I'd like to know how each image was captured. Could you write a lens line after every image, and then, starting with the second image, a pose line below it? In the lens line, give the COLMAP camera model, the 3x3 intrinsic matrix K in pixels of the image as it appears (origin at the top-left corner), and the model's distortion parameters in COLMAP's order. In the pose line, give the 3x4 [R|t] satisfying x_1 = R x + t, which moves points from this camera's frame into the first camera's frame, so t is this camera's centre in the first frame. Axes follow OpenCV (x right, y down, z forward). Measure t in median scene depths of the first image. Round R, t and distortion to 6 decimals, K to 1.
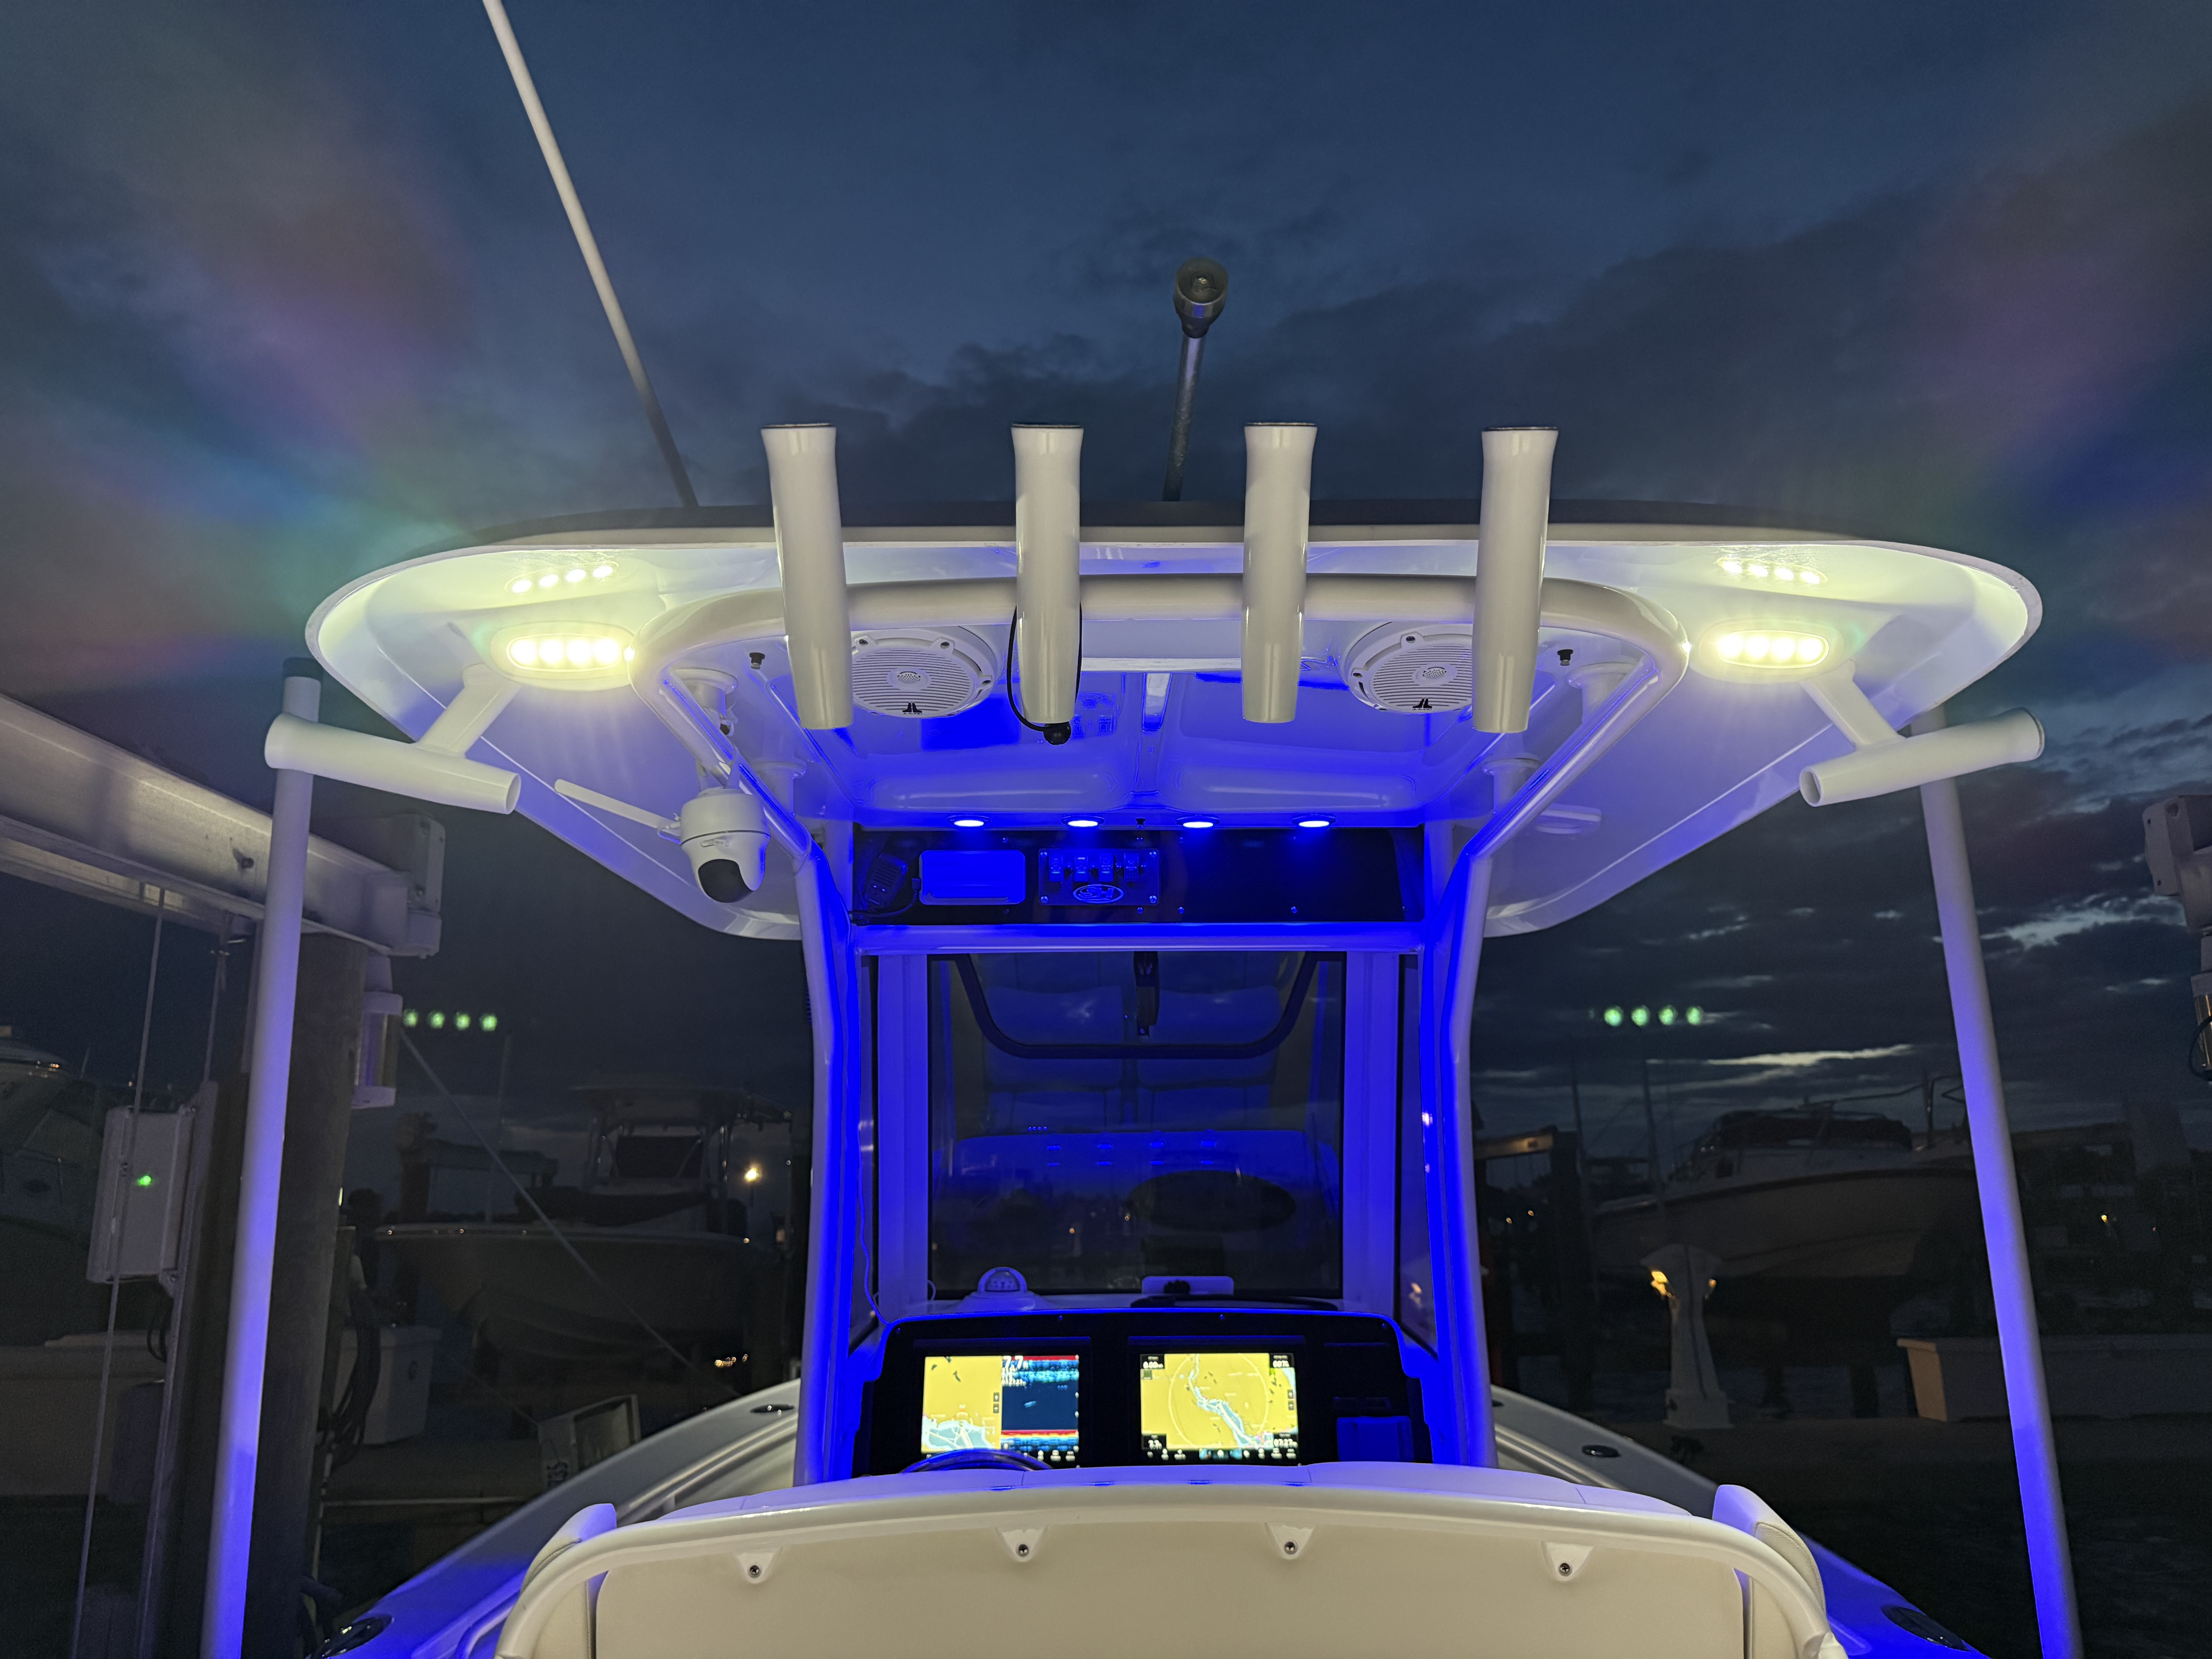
lens RADIAL K [[1554.1, 0, 1118.9], [0, 1554.1, 818.0], [0, 0, 1]] dist [0.055803, -0.086224]
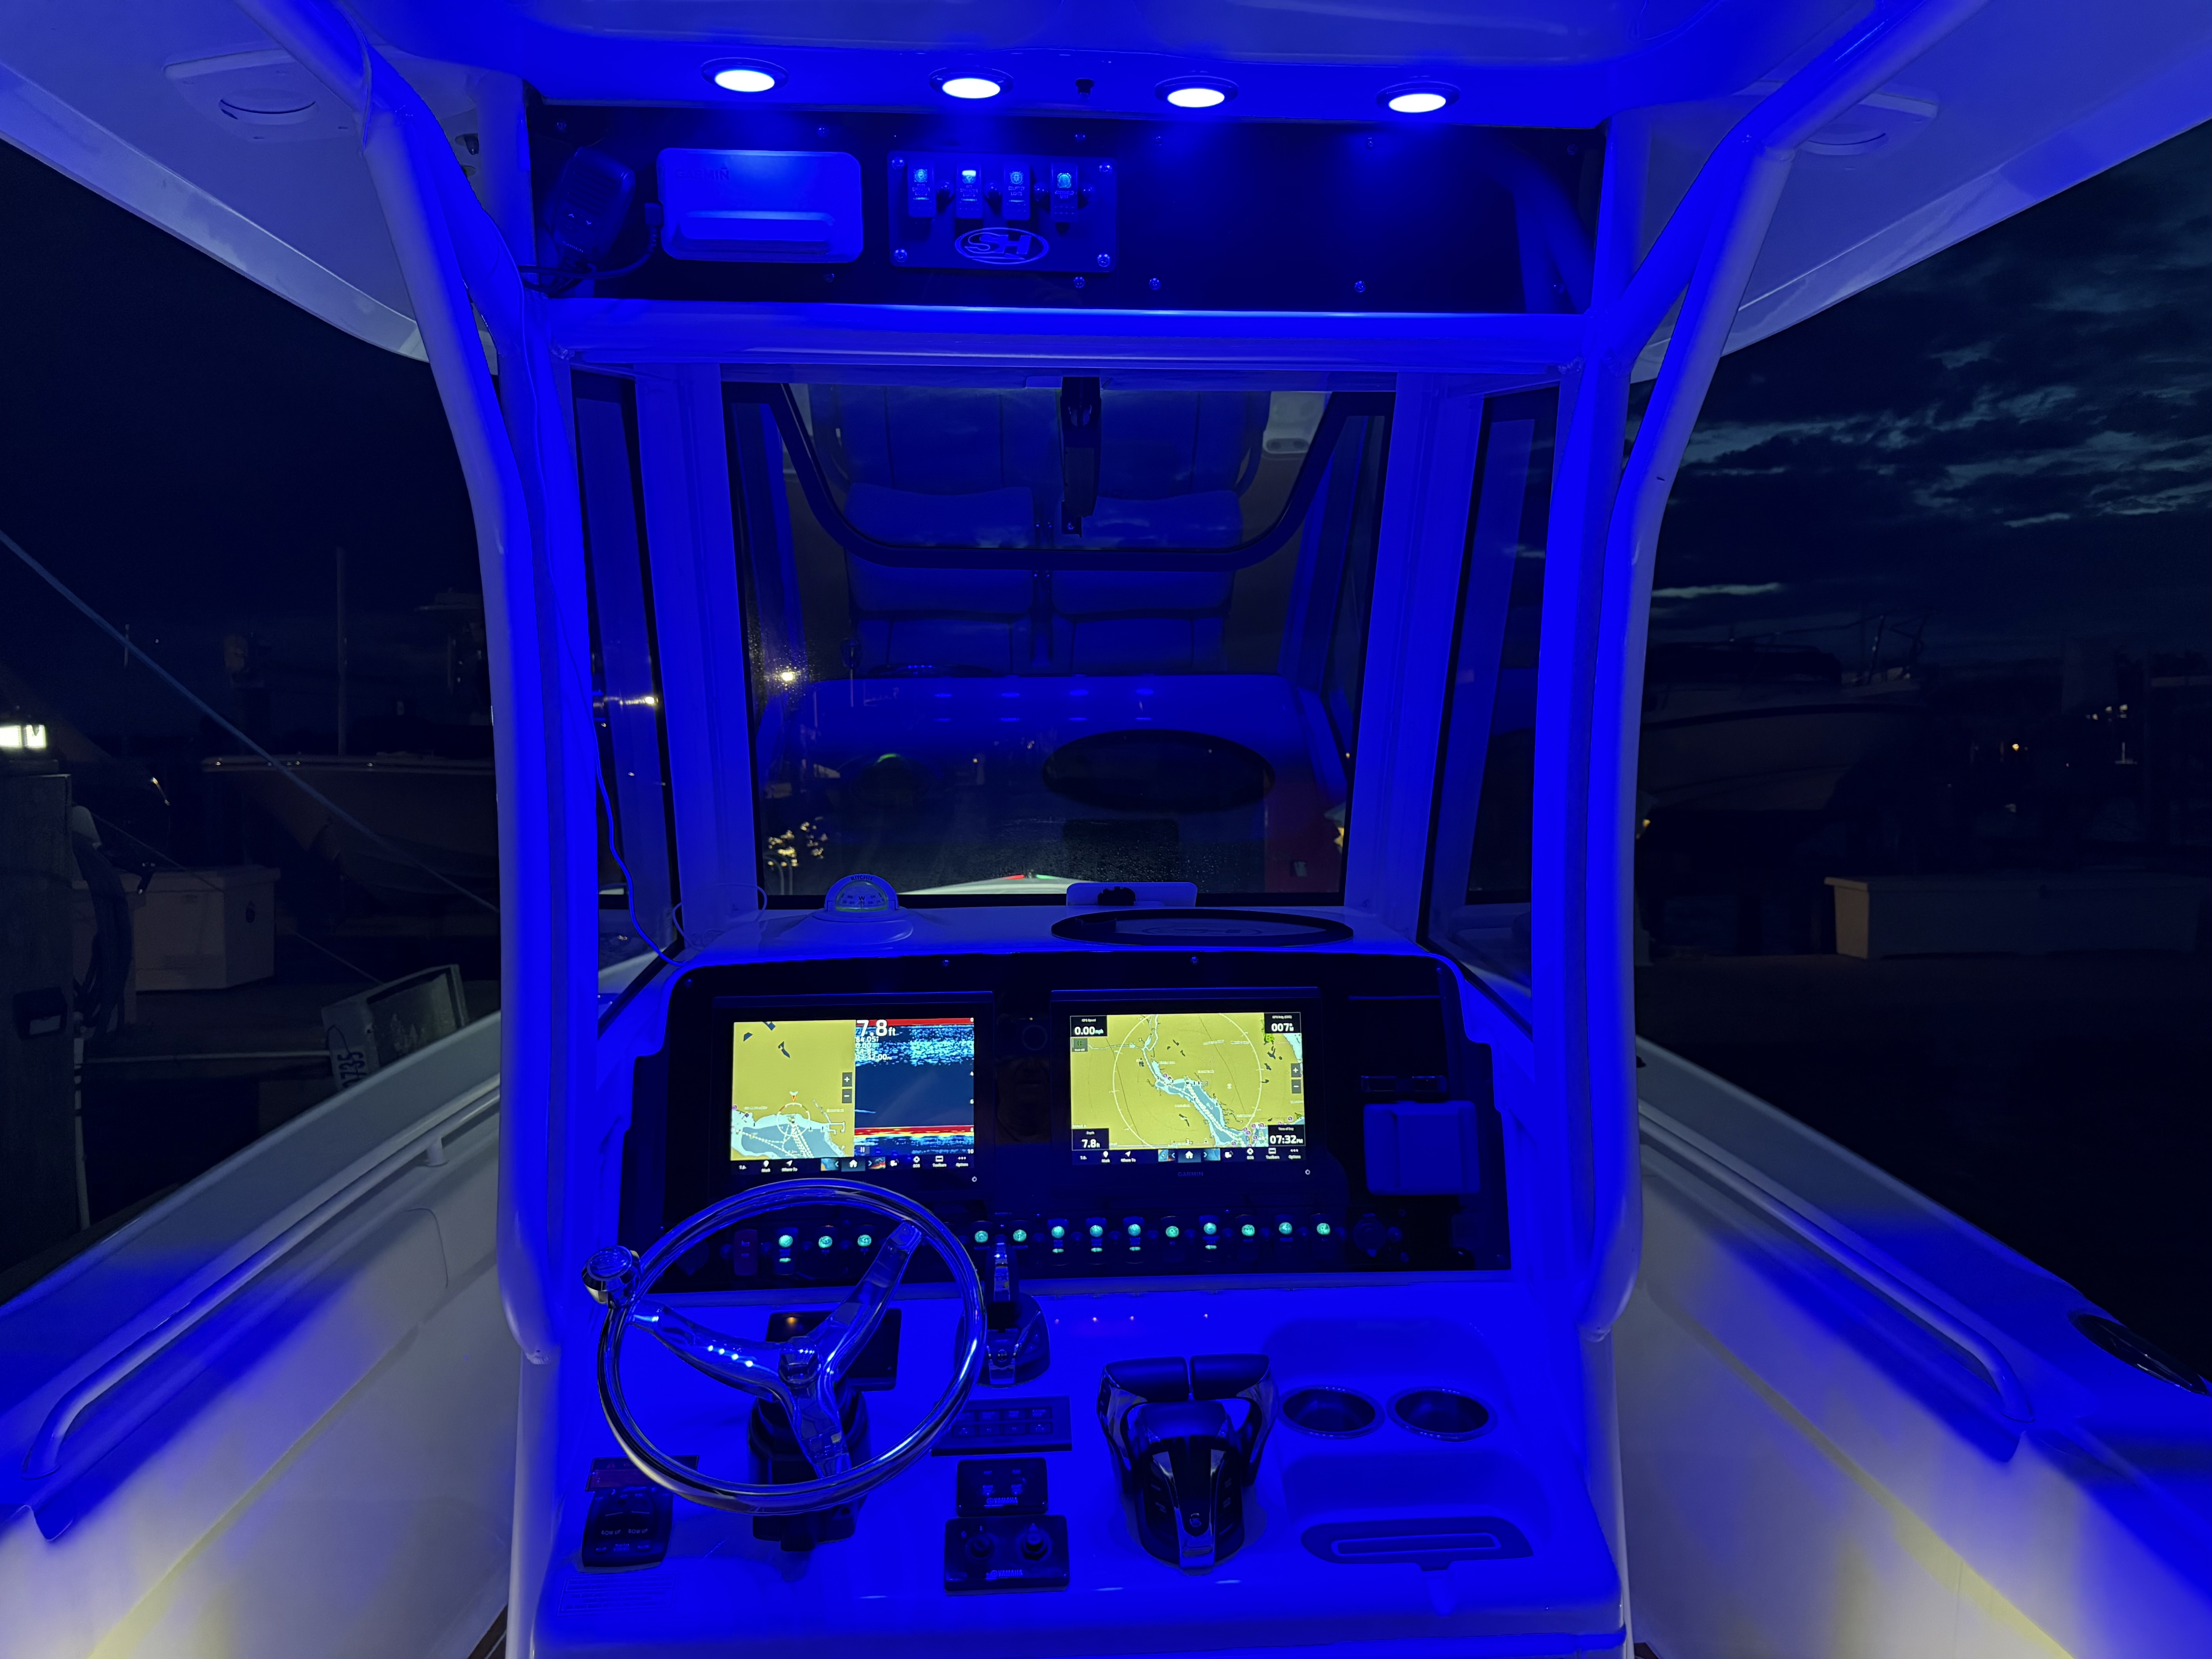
lens RADIAL K [[1554.1, 0, 1118.9], [0, 1554.1, 818.0], [0, 0, 1]] dist [0.055803, -0.086224]
pose [[0.998021, 0.001574, 0.062861, -0.006421], [-0.020036, 0.955541, 0.294178, 0.074384], [-0.059603, -0.294855, 0.953681, 0.408733]]
